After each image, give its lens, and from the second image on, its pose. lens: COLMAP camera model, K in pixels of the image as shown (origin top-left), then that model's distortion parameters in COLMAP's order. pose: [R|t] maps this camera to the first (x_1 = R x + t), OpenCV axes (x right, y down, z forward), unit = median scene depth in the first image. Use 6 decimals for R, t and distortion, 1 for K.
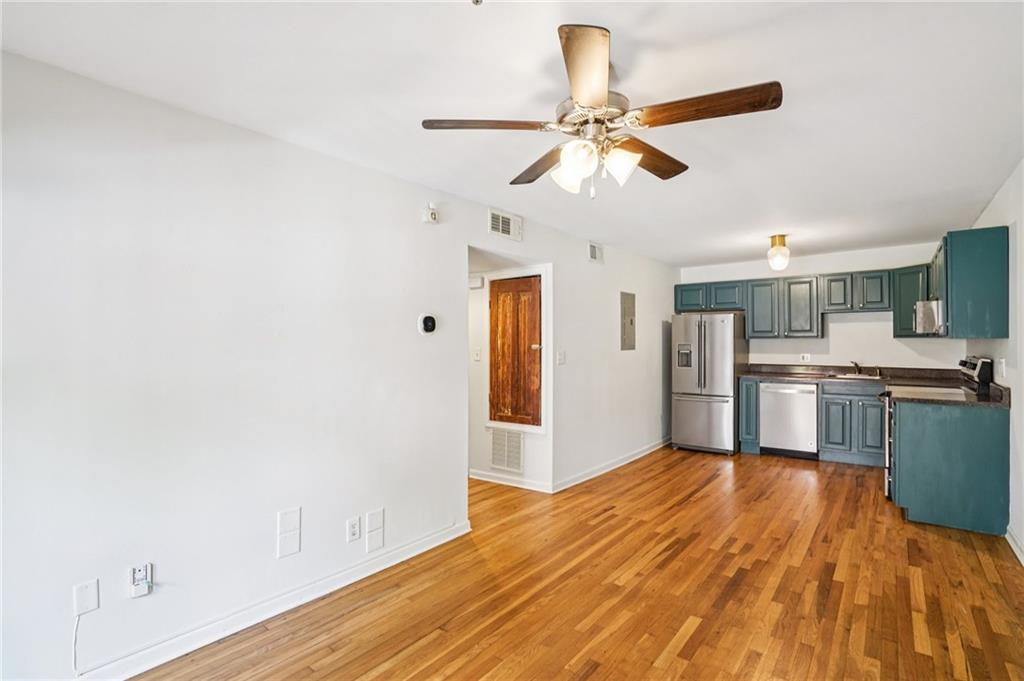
lens RADIAL K [[492.8, 0, 504.3], [0, 492.8, 343.0], [0, 0, 1]] dist [-0.026727, 0.005276]
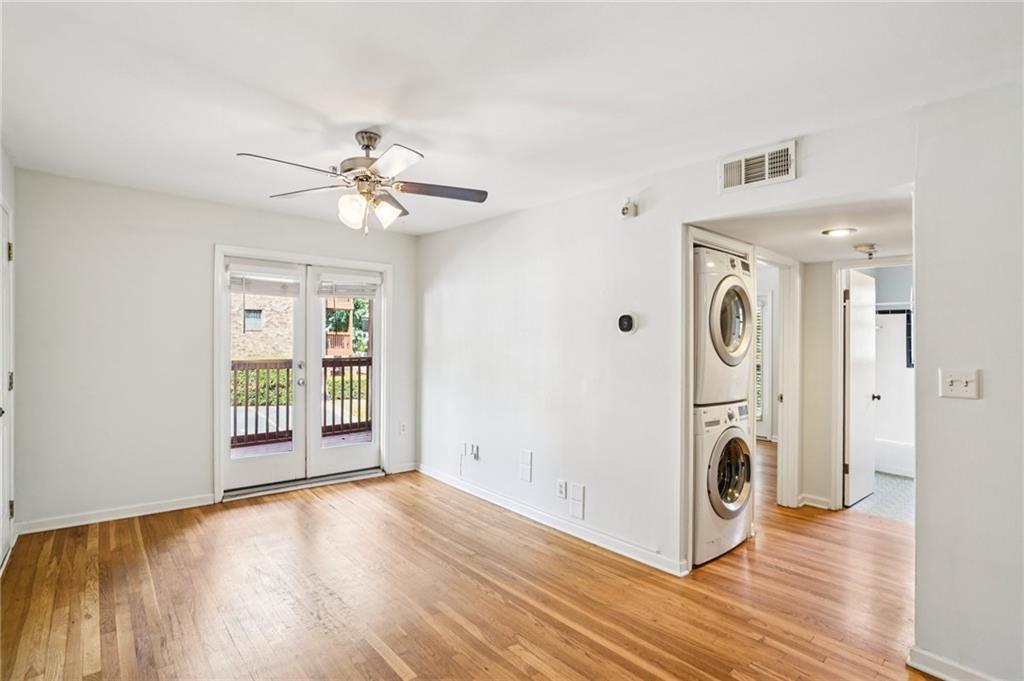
lens RADIAL K [[492.8, 0, 506.8], [0, 492.8, 339.3], [0, 0, 1]] dist [-0.026727, 0.005276]
pose [[-0.165675, -0.001892, -0.986179, 0.904883], [-0.016176, 0.999869, 0.000799, -0.003988], [0.986048, 0.016085, -0.165684, 0.994108]]
